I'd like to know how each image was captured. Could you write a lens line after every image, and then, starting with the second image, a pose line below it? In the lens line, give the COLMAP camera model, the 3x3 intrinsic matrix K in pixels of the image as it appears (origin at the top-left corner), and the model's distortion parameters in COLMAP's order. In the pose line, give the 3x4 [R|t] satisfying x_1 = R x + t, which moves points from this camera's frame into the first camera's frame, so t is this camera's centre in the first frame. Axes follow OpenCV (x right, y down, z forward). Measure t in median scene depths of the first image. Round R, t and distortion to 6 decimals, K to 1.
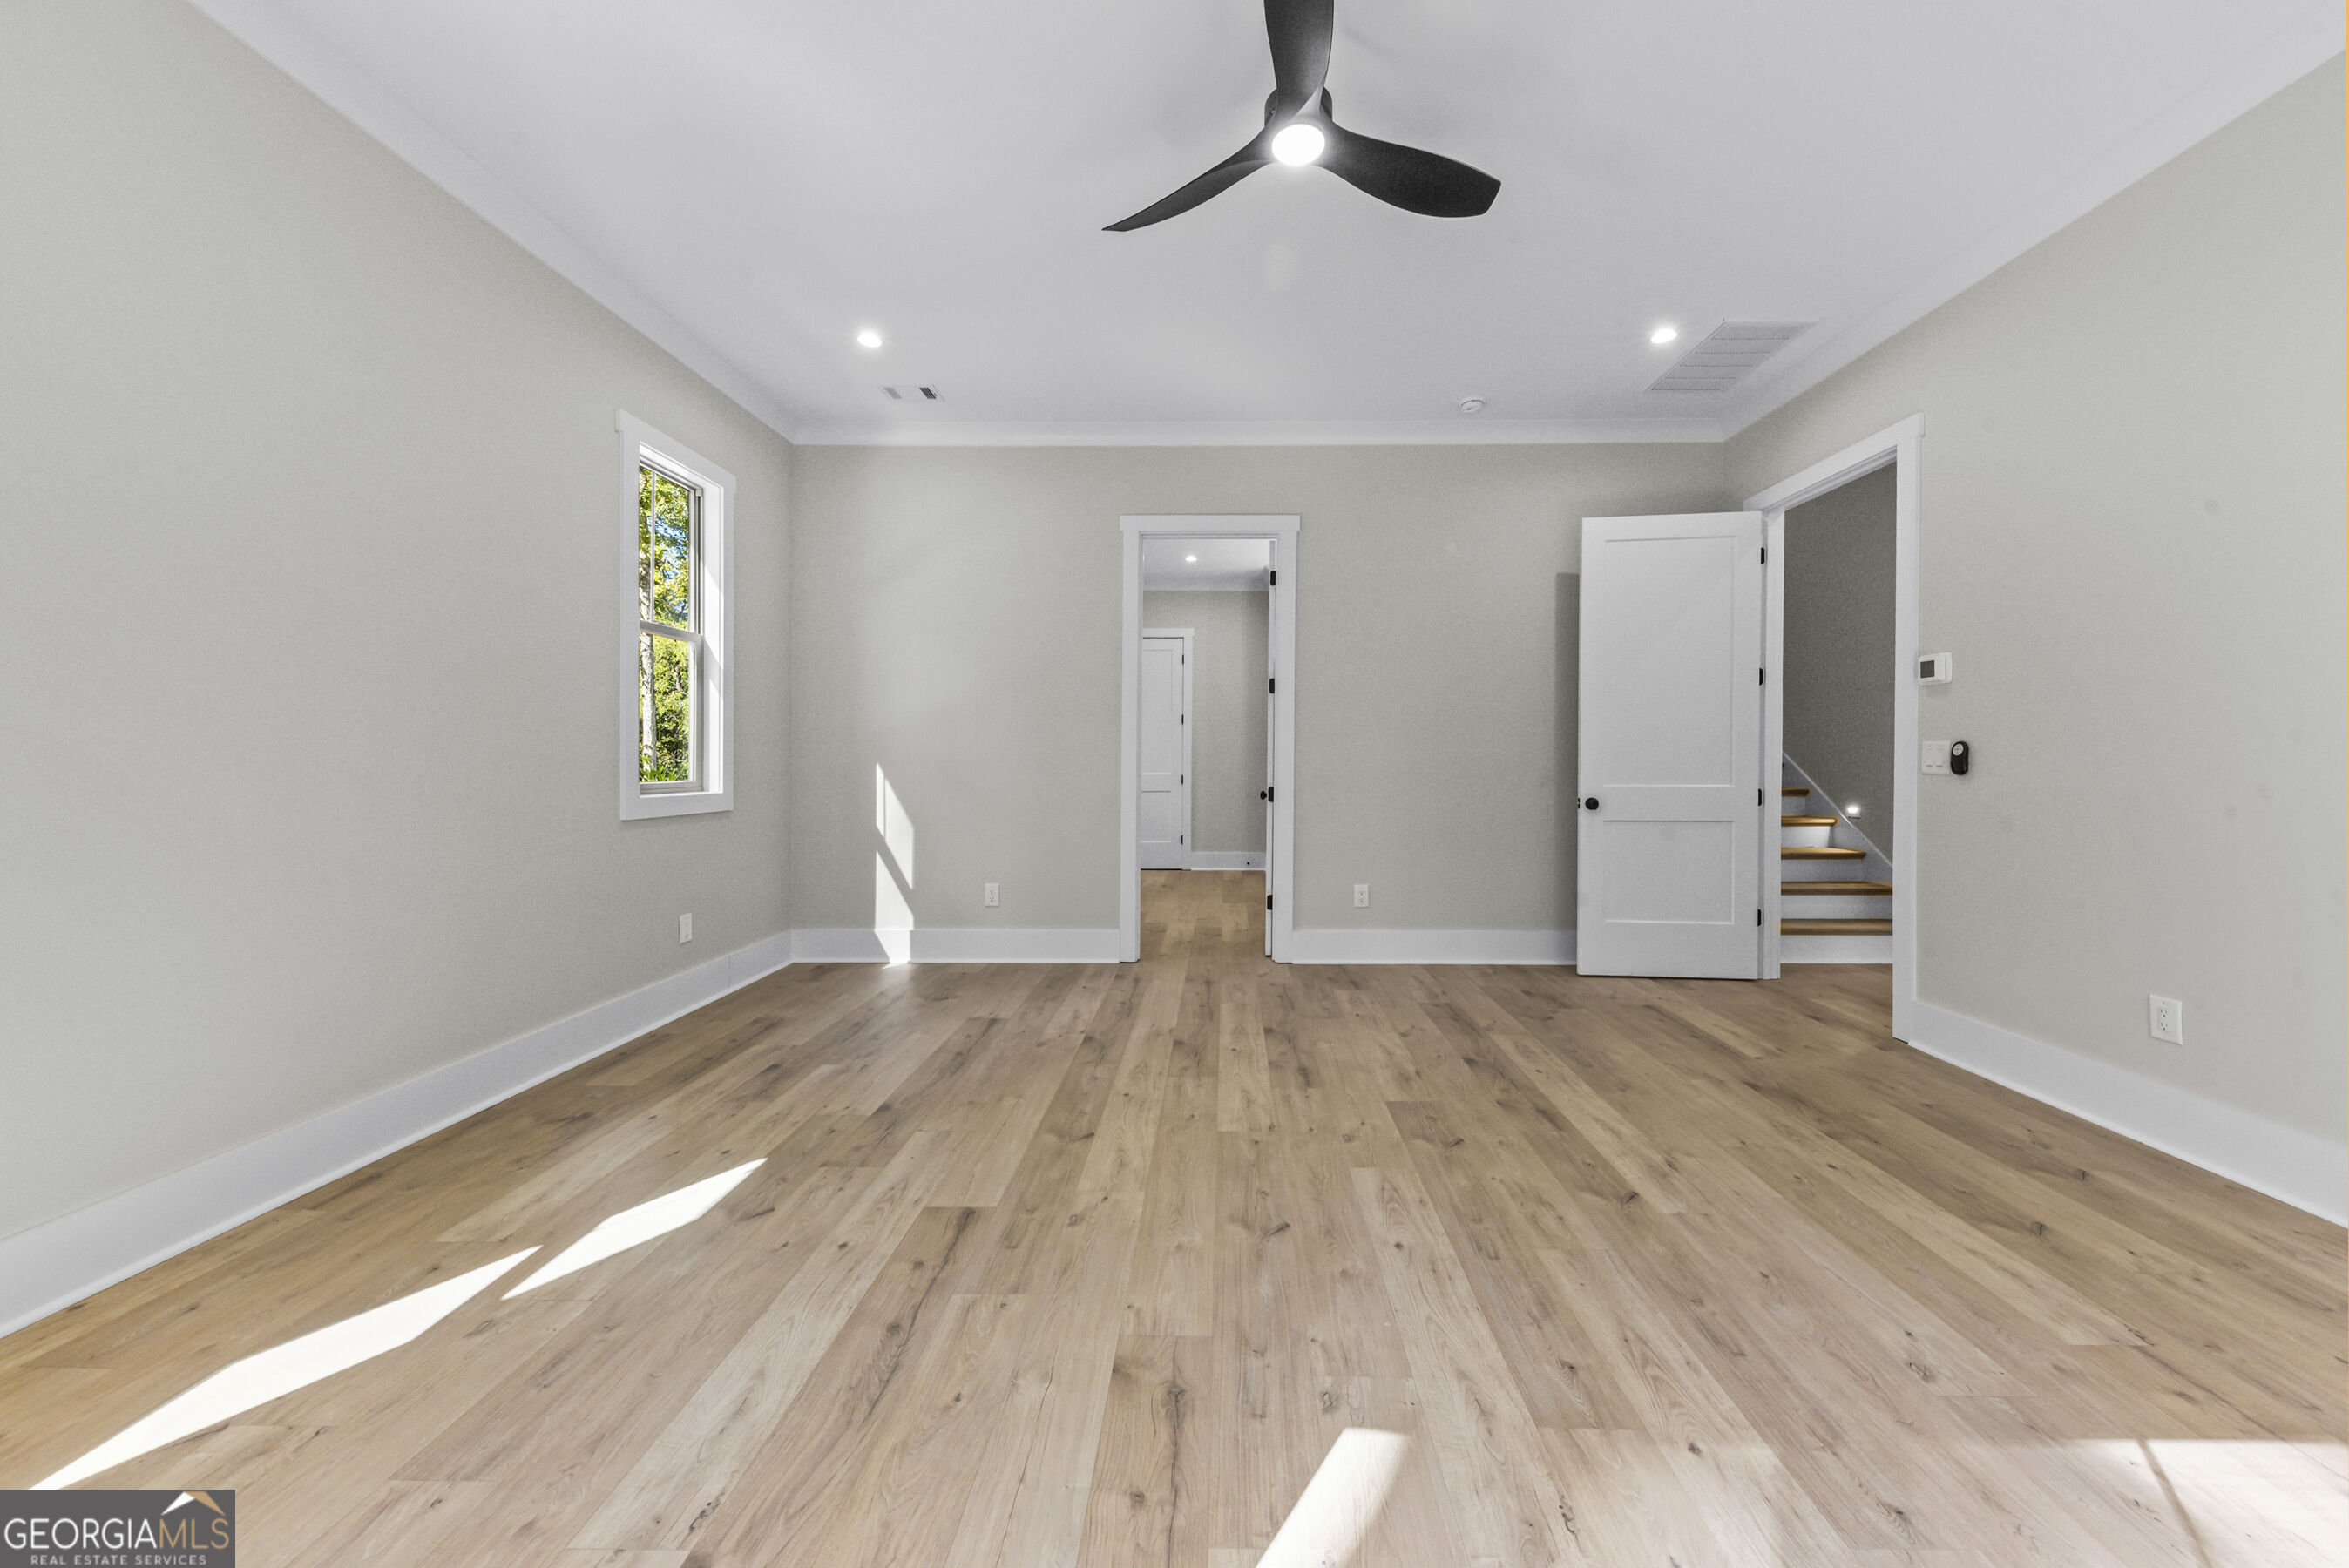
lens RADIAL K [[819.7, 0, 1204.9], [0, 819.7, 797.4], [0, 0, 1]] dist [0.012321, -0.003685]
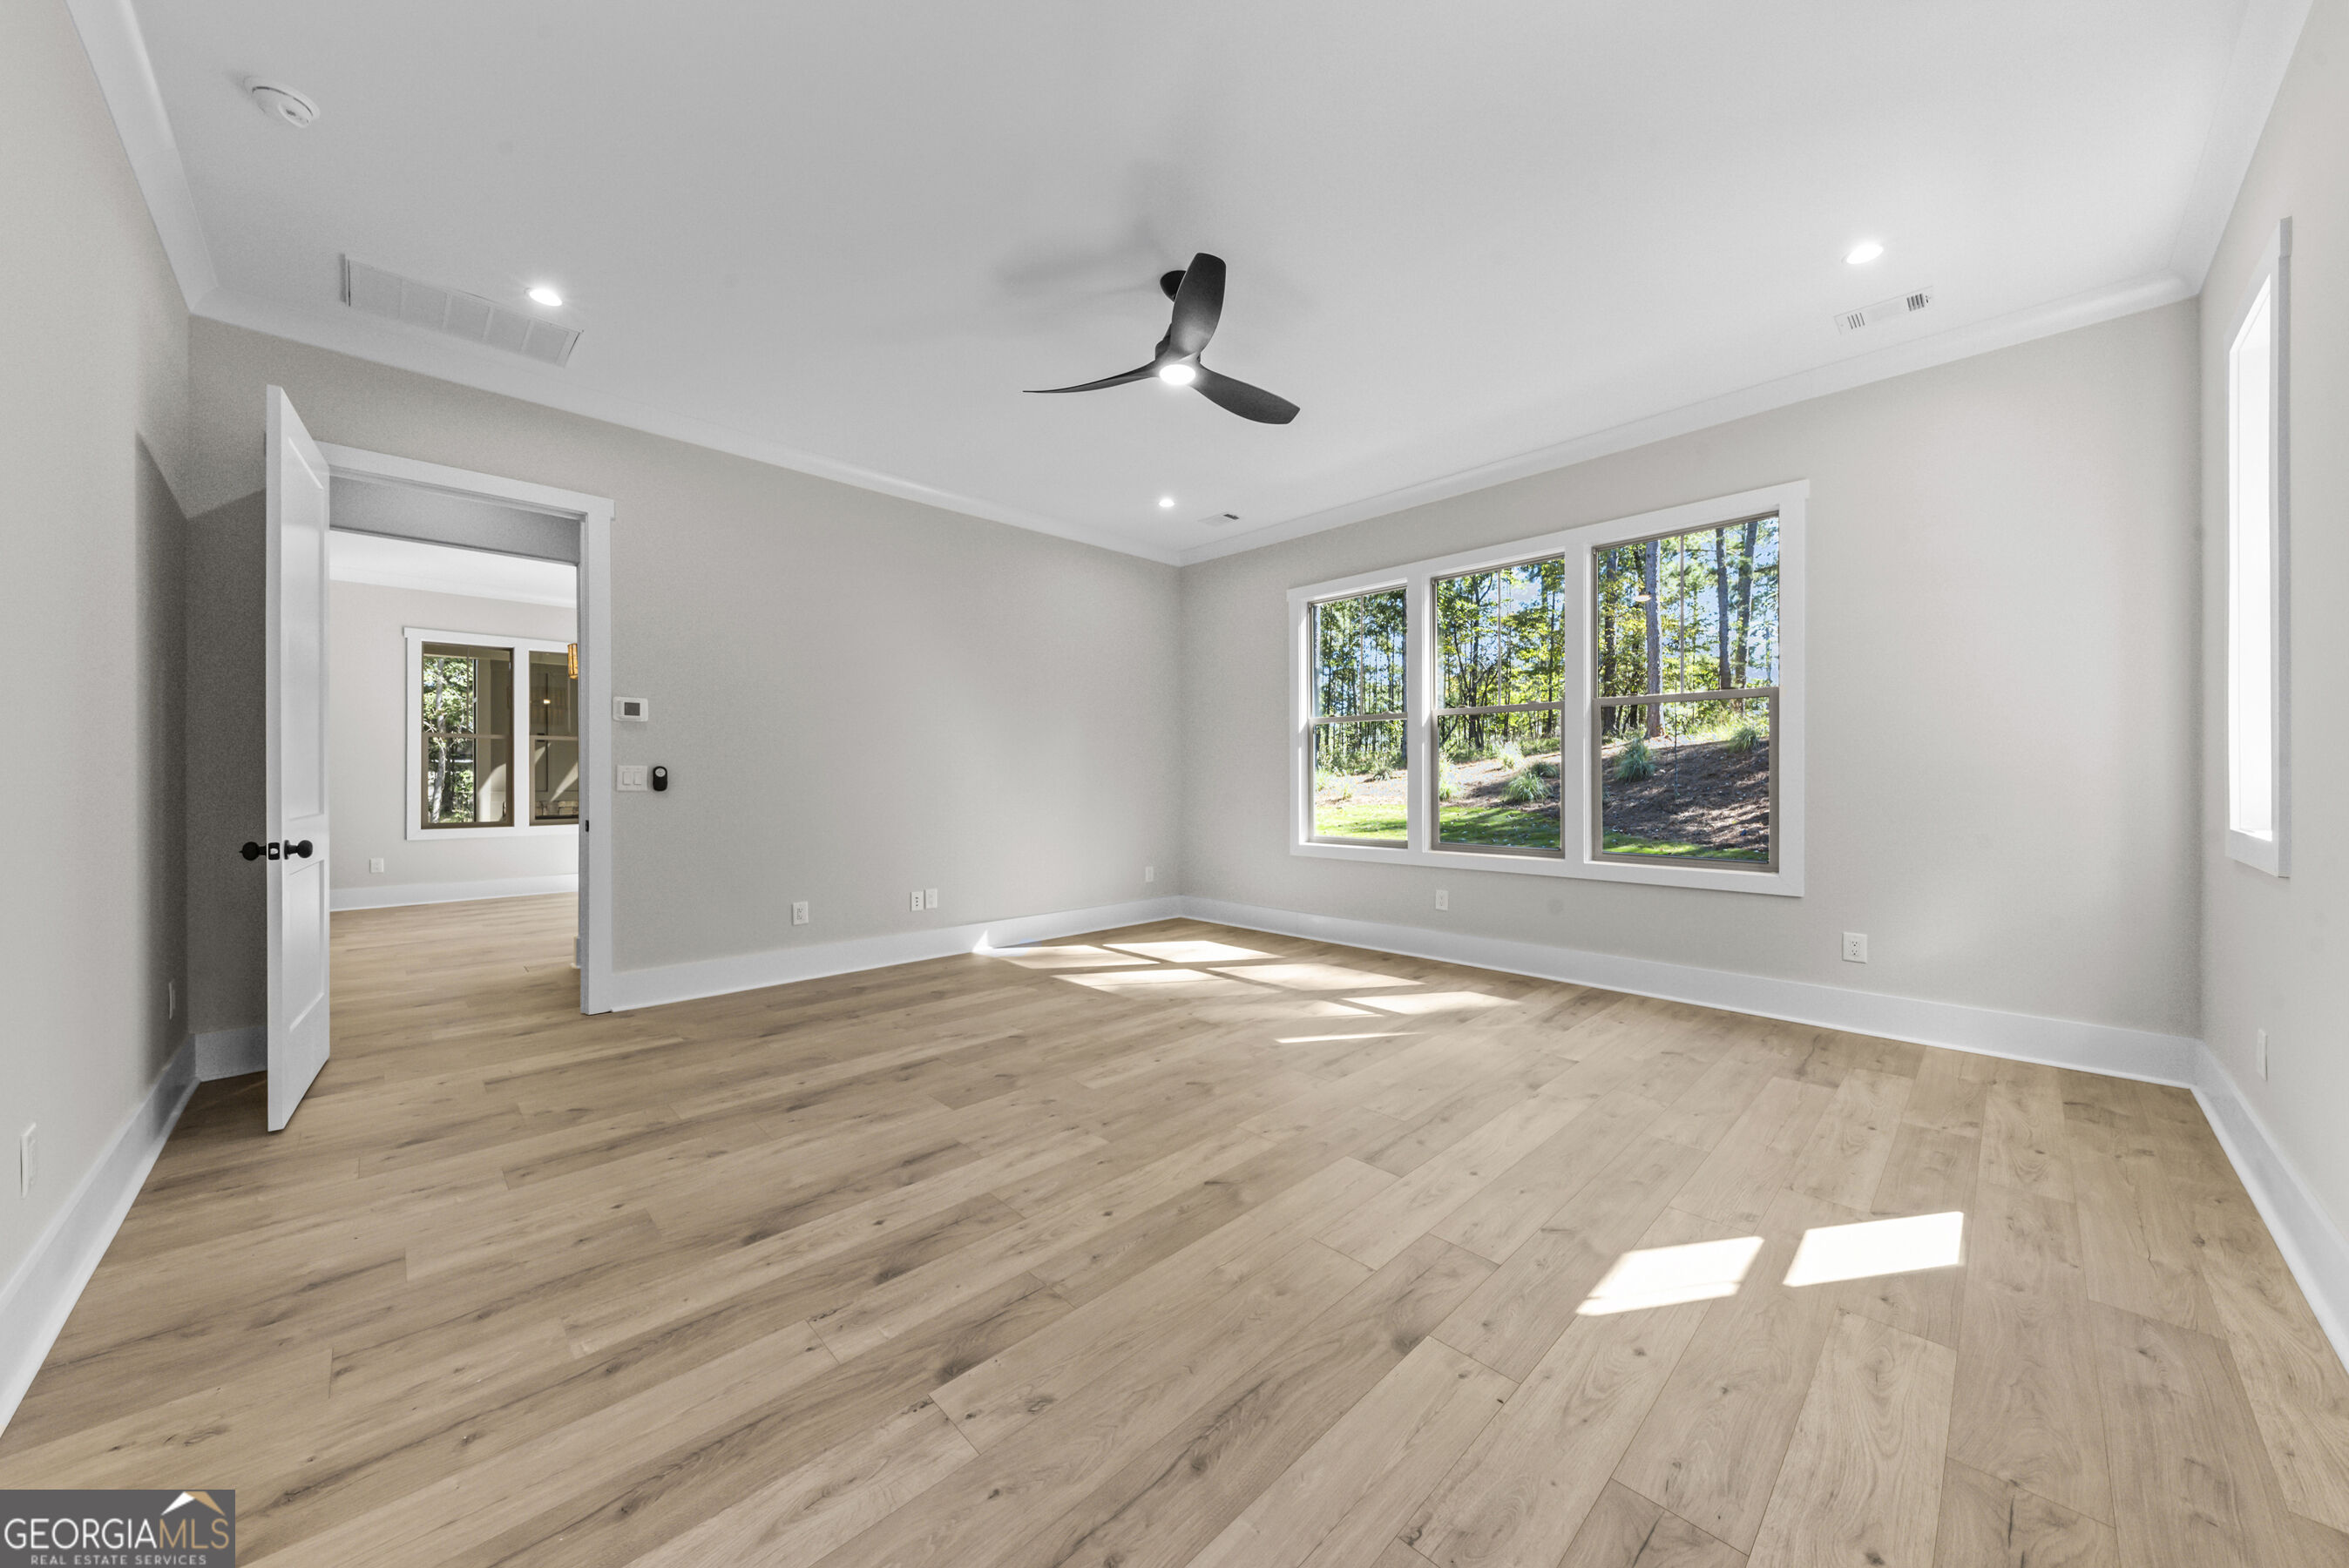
lens RADIAL K [[819.7, 0, 1162.3], [0, 819.7, 783.2], [0, 0, 1]] dist [0.012321, -0.003685]
pose [[-0.703667, -0.004352, 0.710516, -0.713692], [0.032392, 0.998745, 0.038196, -0.068674], [-0.709791, 0.049892, -0.702643, 1.573447]]
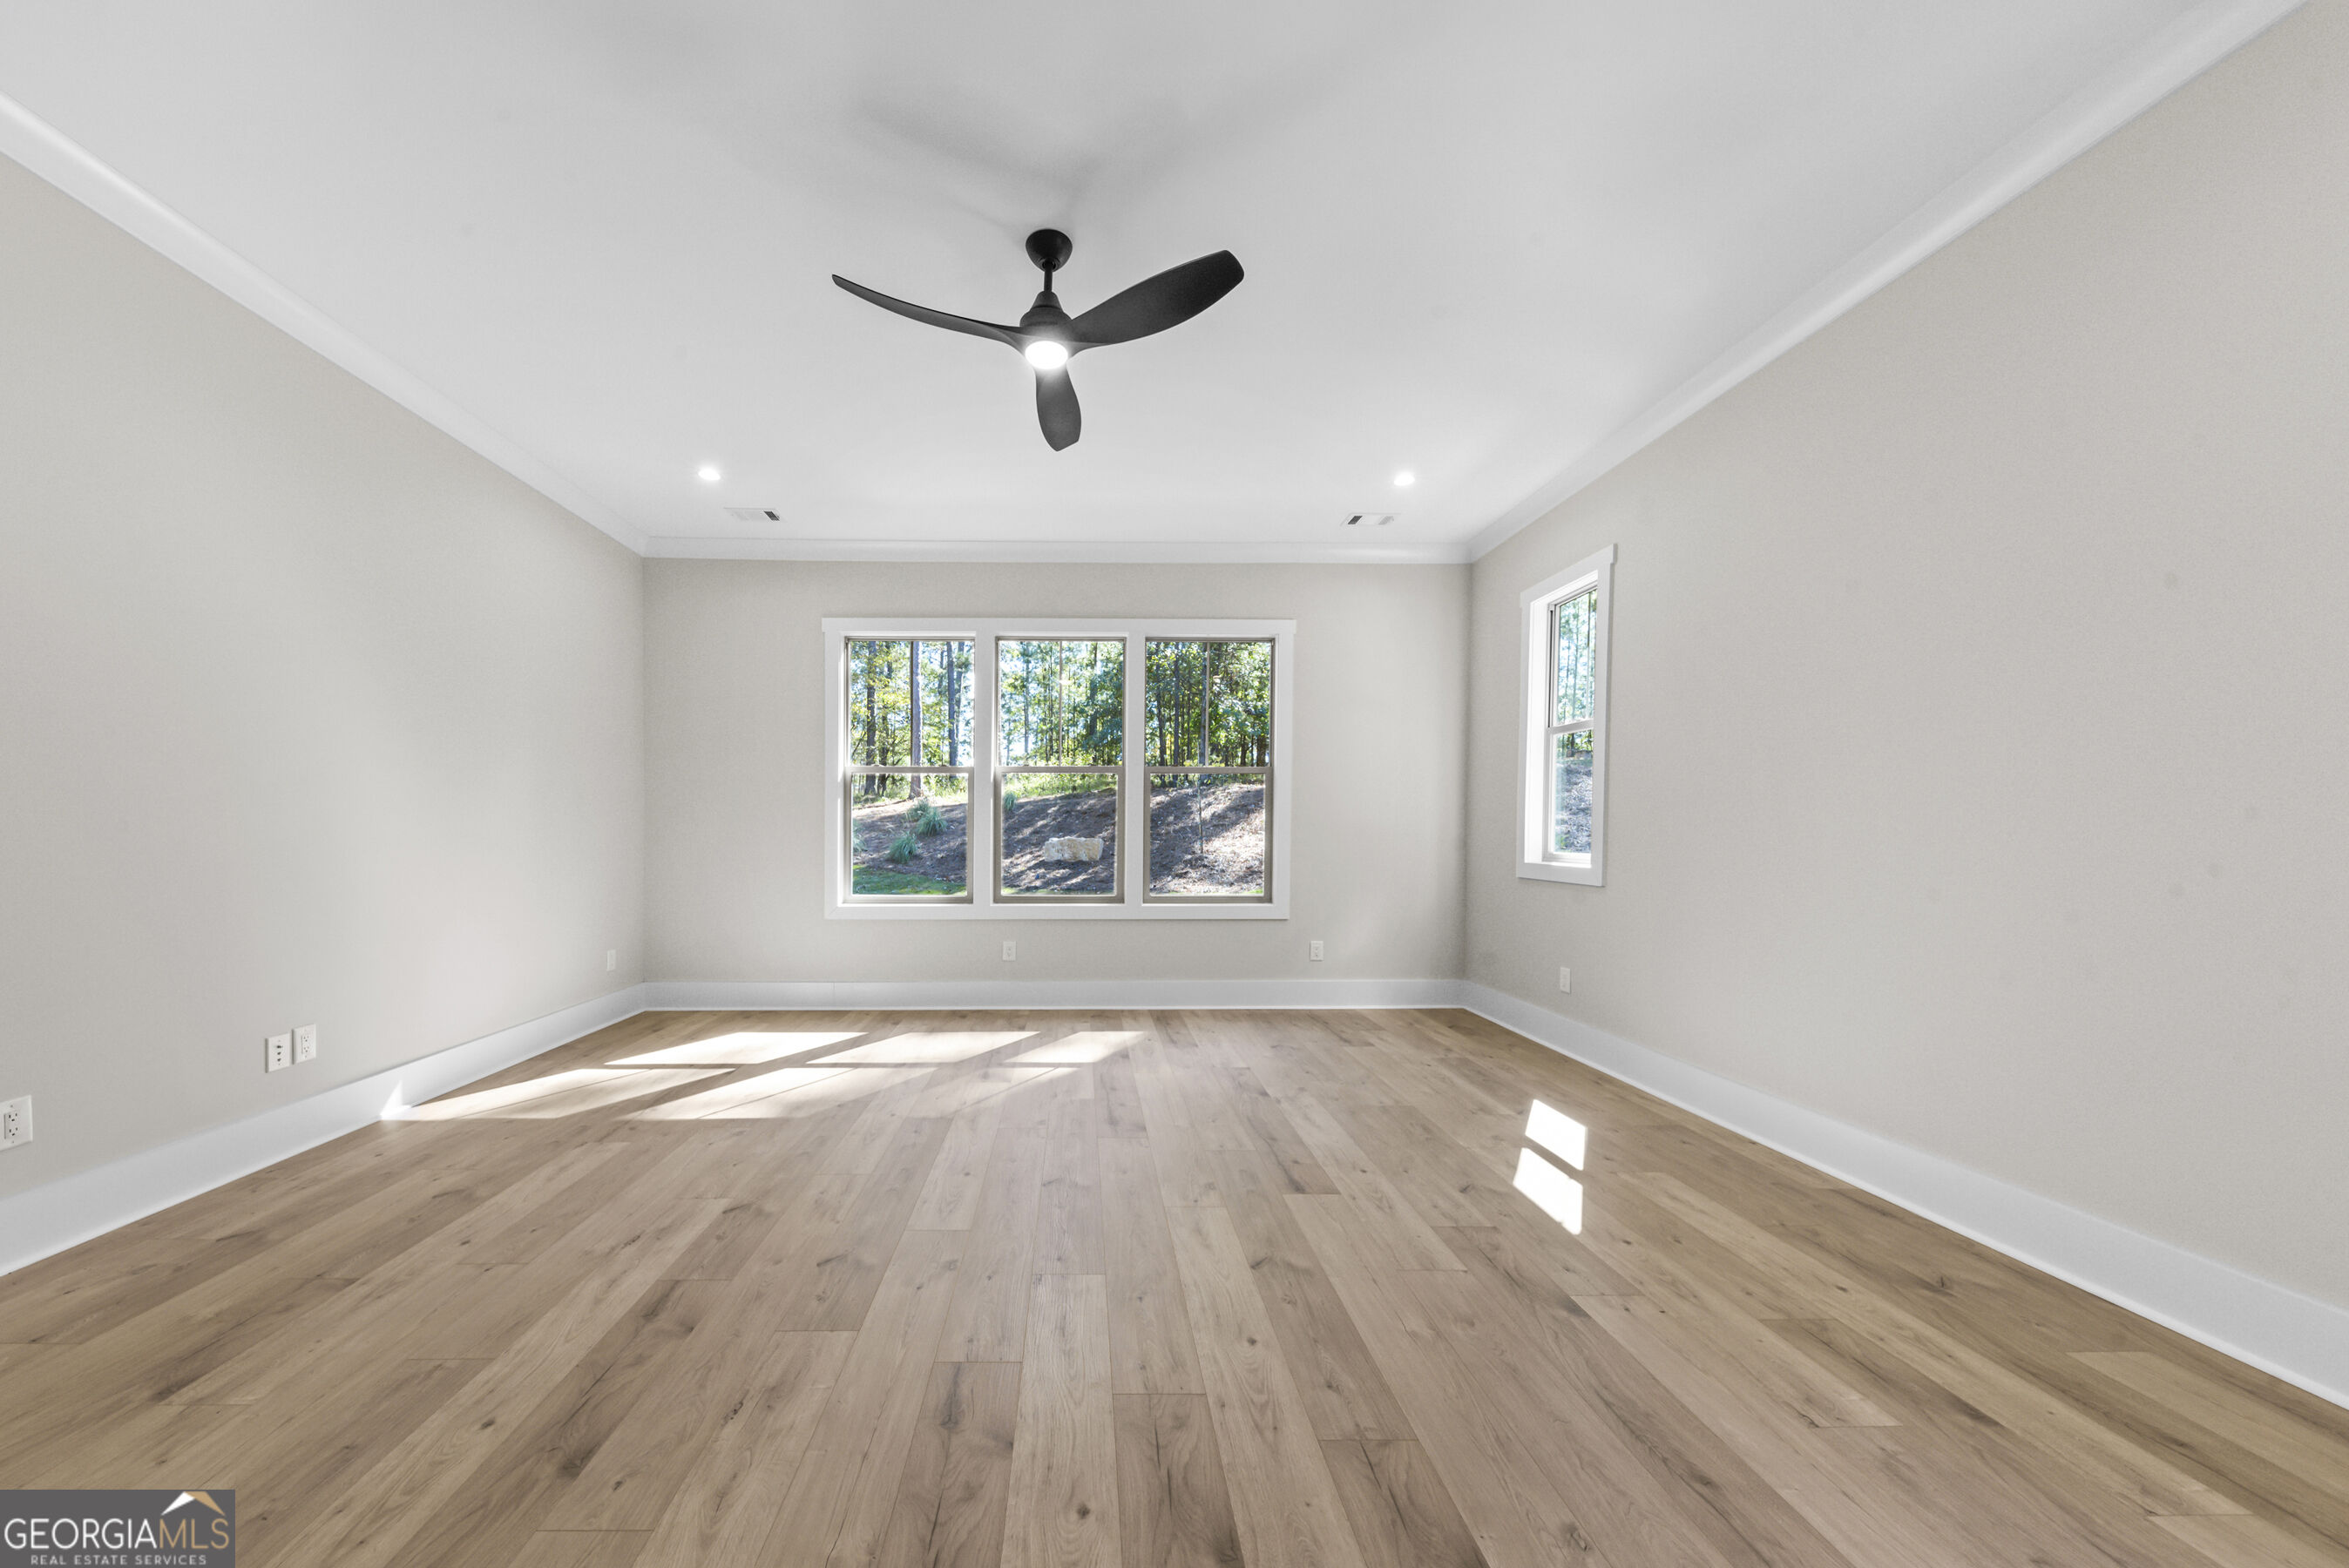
lens RADIAL K [[819.7, 0, 1085.8], [0, 819.7, 824.9], [0, 0, 1]] dist [0.012321, -0.003685]
pose [[-0.999445, -0.002594, -0.033197, 0.060224], [-0.003677, 0.999461, 0.032608, -0.065876], [0.033095, 0.032712, -0.998917, 1.728263]]
